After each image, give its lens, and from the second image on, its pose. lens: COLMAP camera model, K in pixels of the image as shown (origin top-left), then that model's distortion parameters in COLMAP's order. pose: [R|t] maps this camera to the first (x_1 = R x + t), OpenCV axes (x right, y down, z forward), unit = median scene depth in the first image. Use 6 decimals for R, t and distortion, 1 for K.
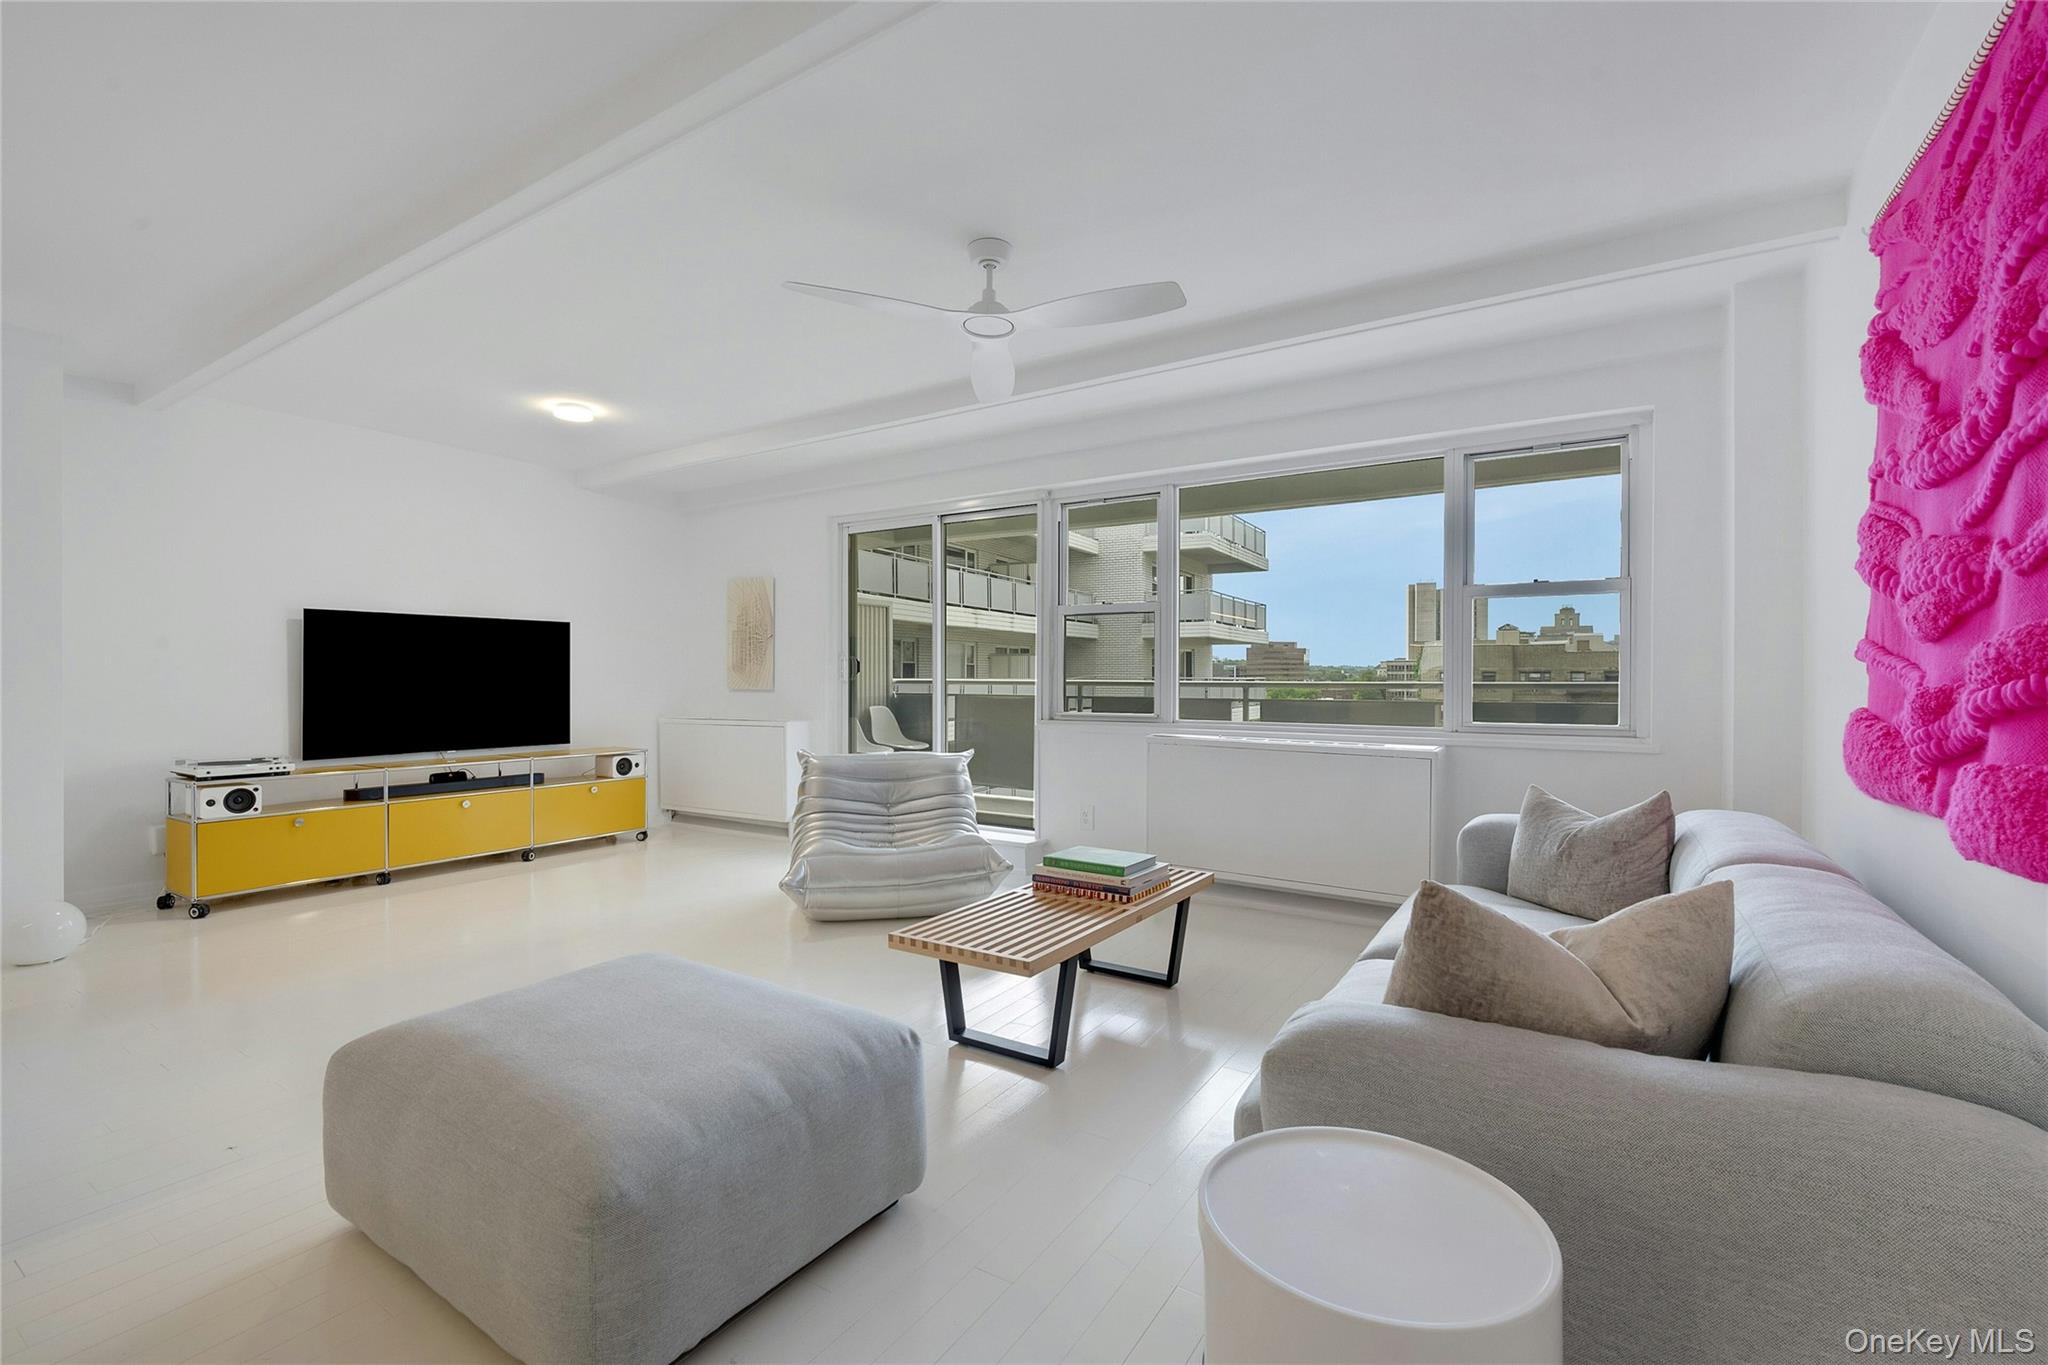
lens RADIAL K [[851.8, 0, 1097.8], [0, 851.8, 668.3], [0, 0, 1]] dist [0.001661, -0.001047]
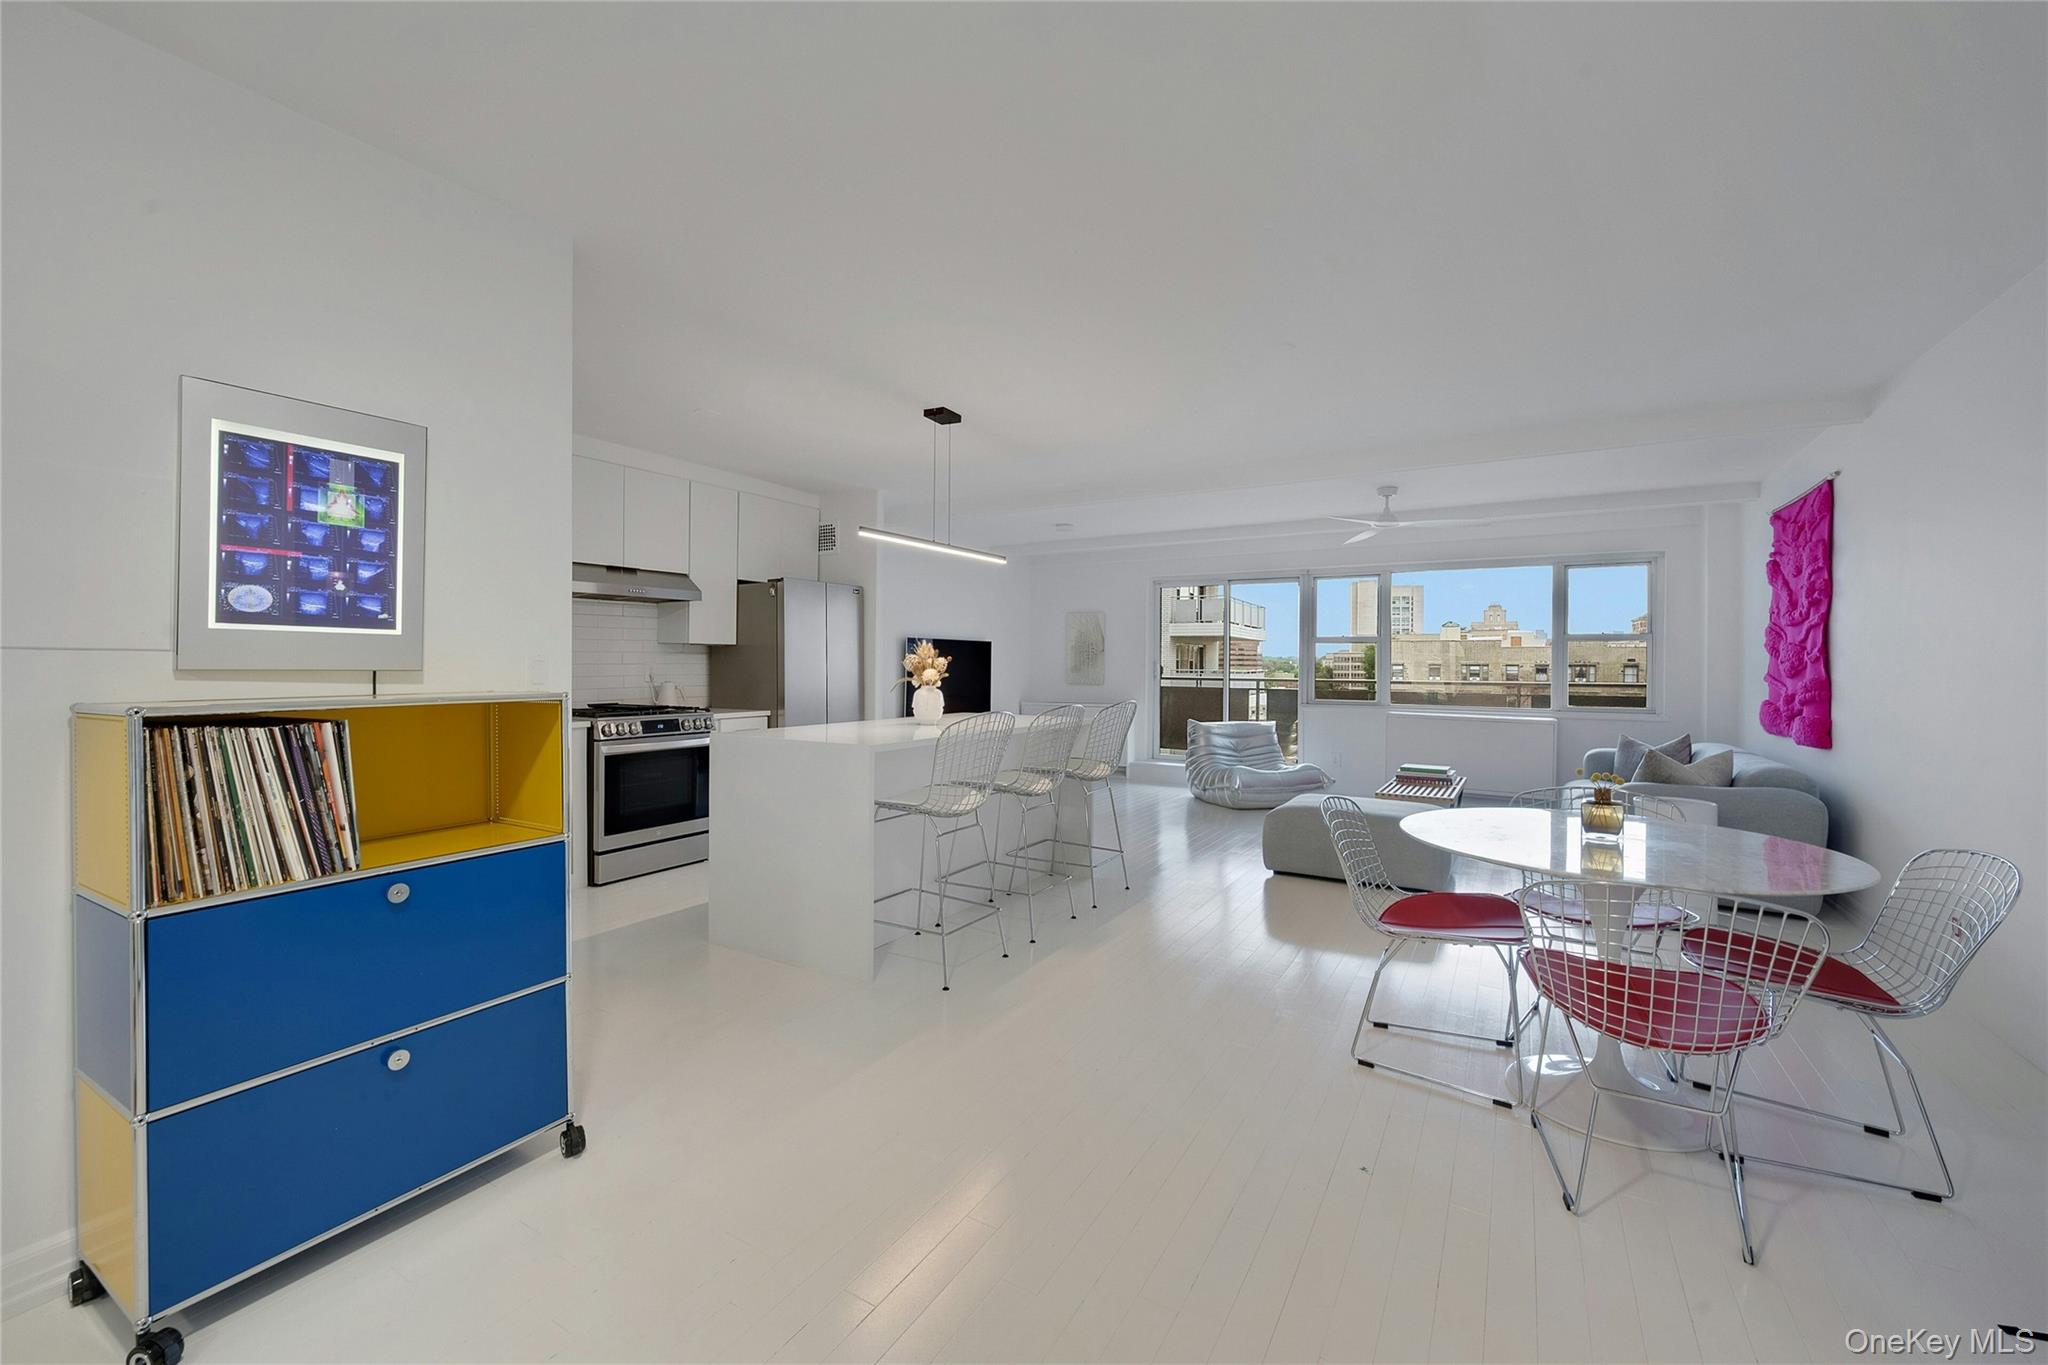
lens RADIAL K [[851.8, 0, 1075.1], [0, 851.8, 649.8], [0, 0, 1]] dist [0.001661, -0.001047]
pose [[0.998235, 0.009614, 0.058596, -1.355849], [-0.009250, 0.999936, -0.006477, -0.070214], [-0.058655, 0.005923, 0.998261, -1.466577]]
